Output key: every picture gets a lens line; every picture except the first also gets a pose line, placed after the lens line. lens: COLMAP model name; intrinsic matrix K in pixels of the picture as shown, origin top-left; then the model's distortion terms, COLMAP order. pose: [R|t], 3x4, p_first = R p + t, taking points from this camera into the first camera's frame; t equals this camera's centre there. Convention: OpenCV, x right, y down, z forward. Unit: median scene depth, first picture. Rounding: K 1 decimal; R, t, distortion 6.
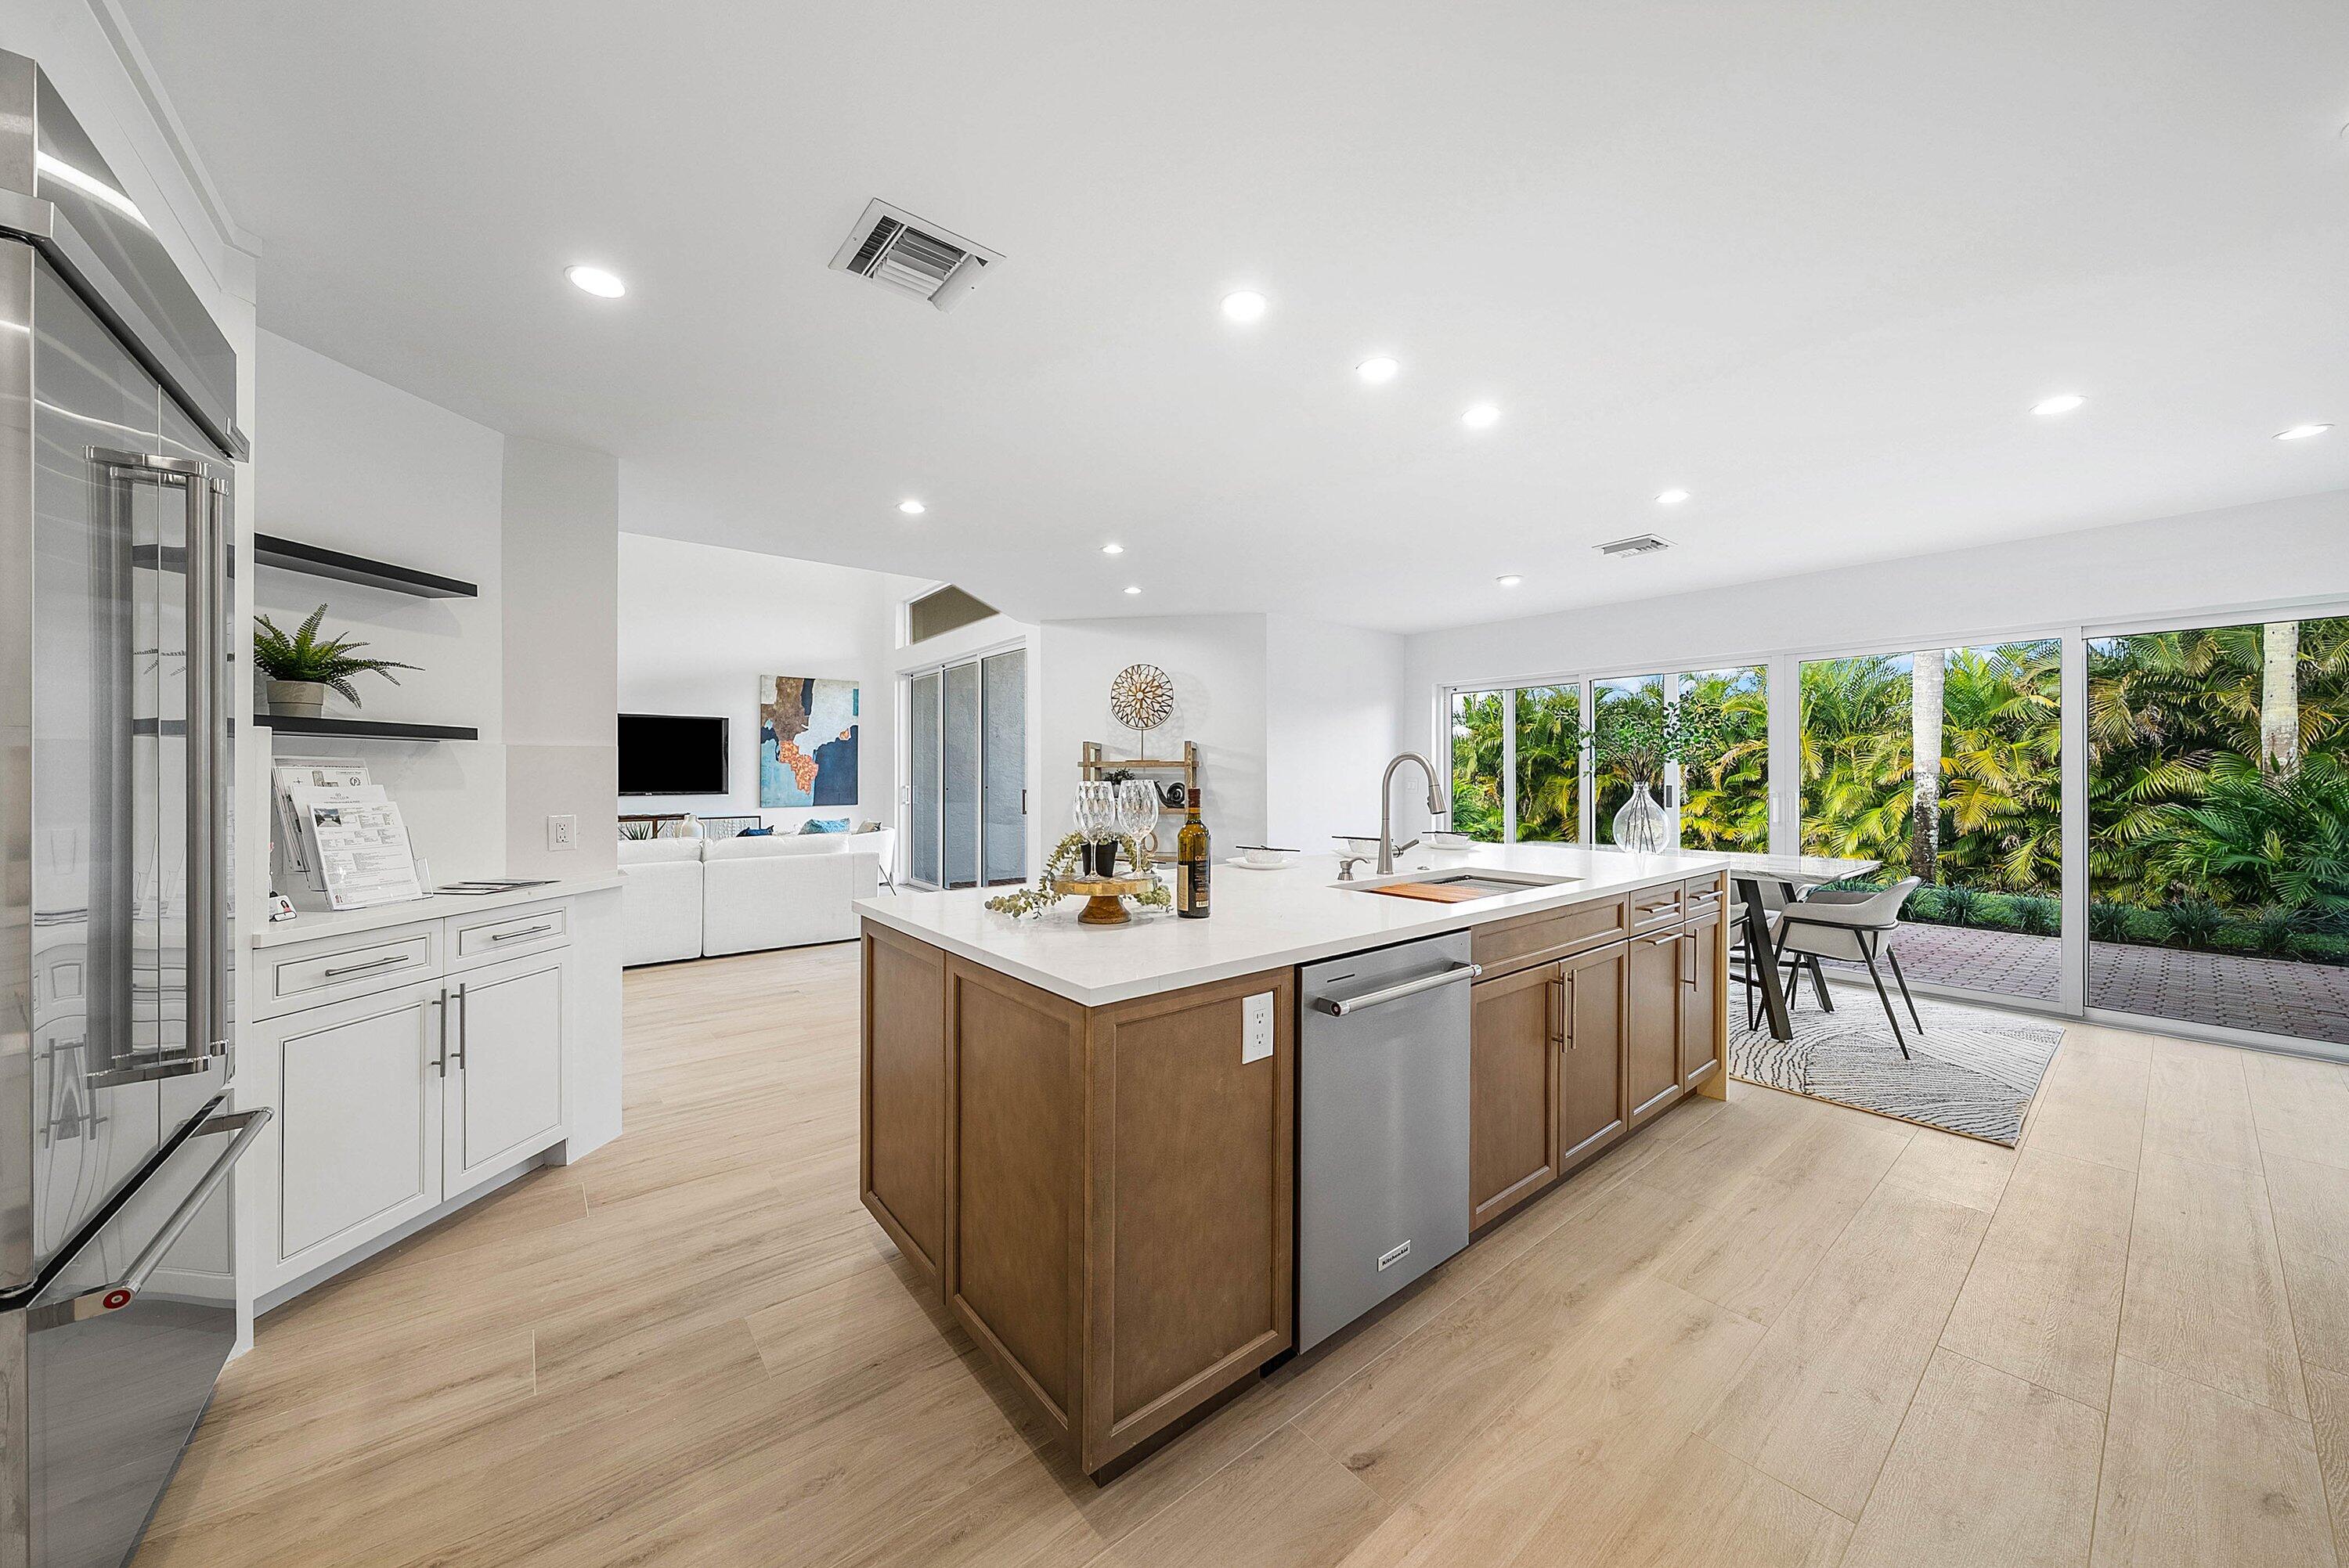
lens RADIAL K [[817.5, 0, 1174.9], [0, 817.5, 776.3], [0, 0, 1]] dist [-0.002017, -0.000238]
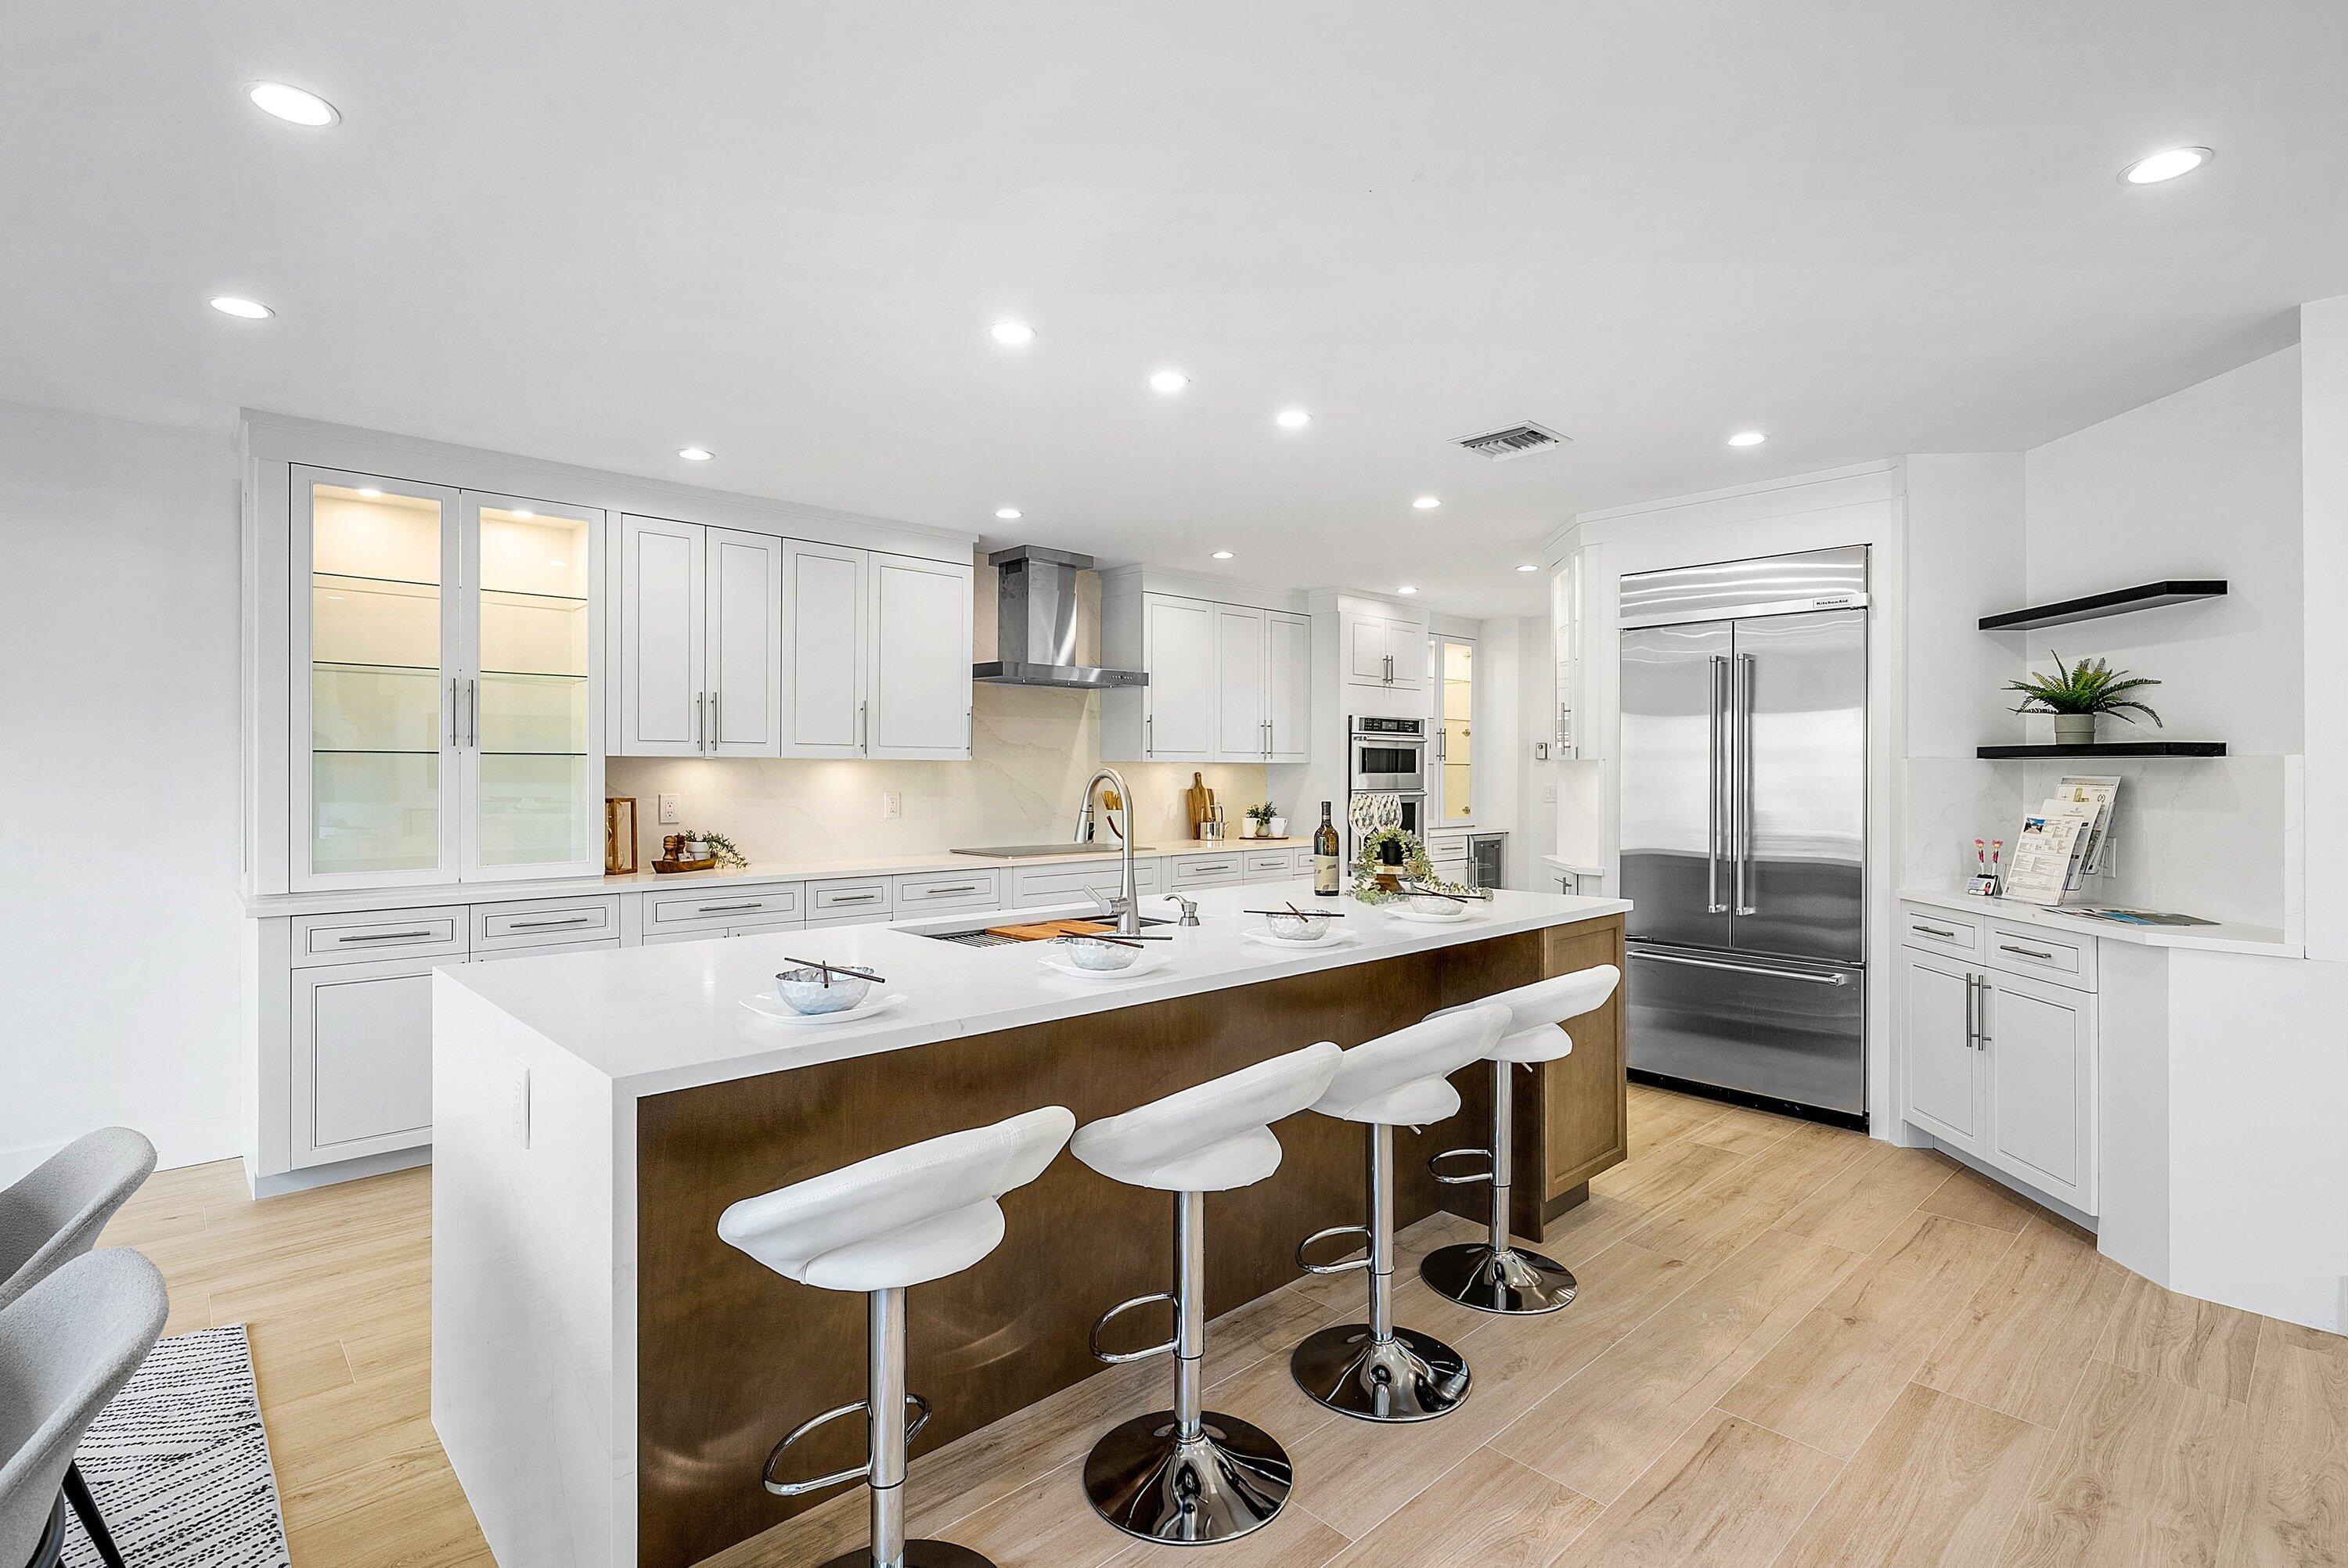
lens RADIAL K [[1106.2, 0, 1174.6], [0, 1106.2, 774.6], [0, 0, 1]] dist [0.001750, 0.000295]
pose [[-0.997918, -0.001087, -0.064484, 0.347339], [-0.001123, 0.999999, 0.000509, -0.025044], [0.064483, 0.000580, -0.997919, 2.484633]]
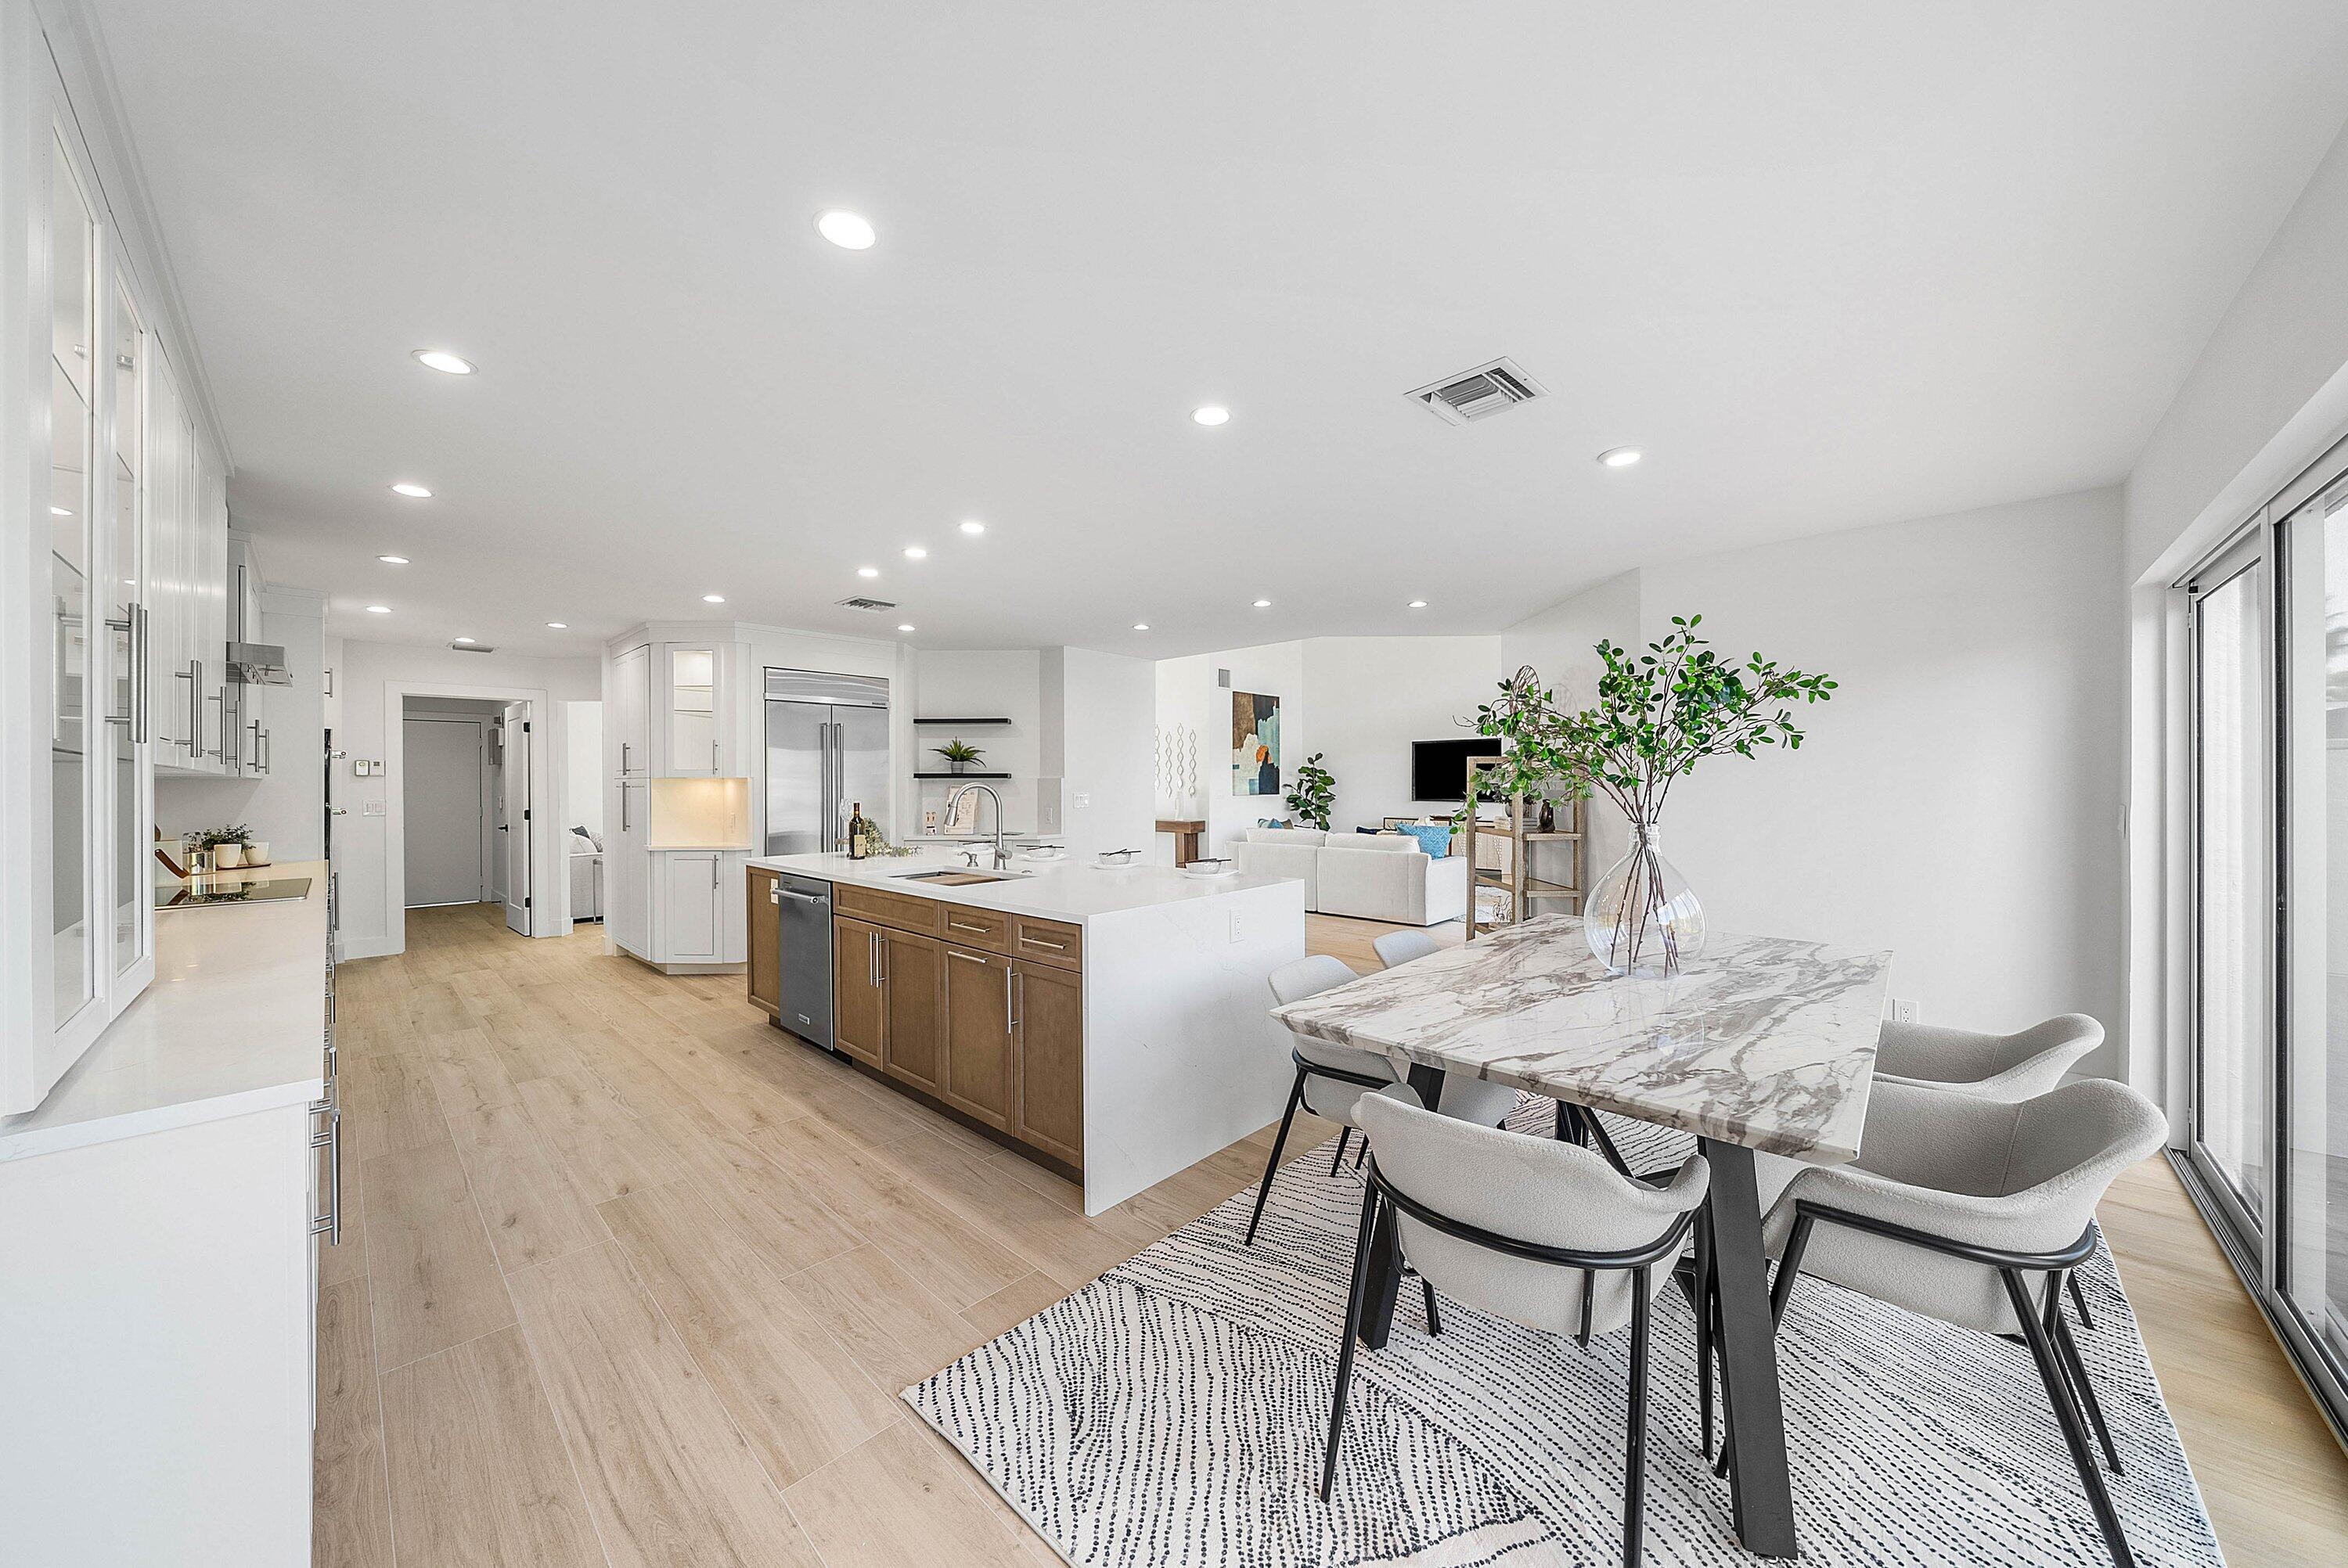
lens RADIAL K [[817.1, 0, 1174.4], [0, 817.1, 776.3], [0, 0, 1]] dist [-0.002017, -0.000238]
pose [[0.130095, -0.007393, -0.991474, 2.101111], [0.001098, 0.999973, -0.007313, -0.034356], [0.991501, -0.000137, 0.130100, 1.394342]]
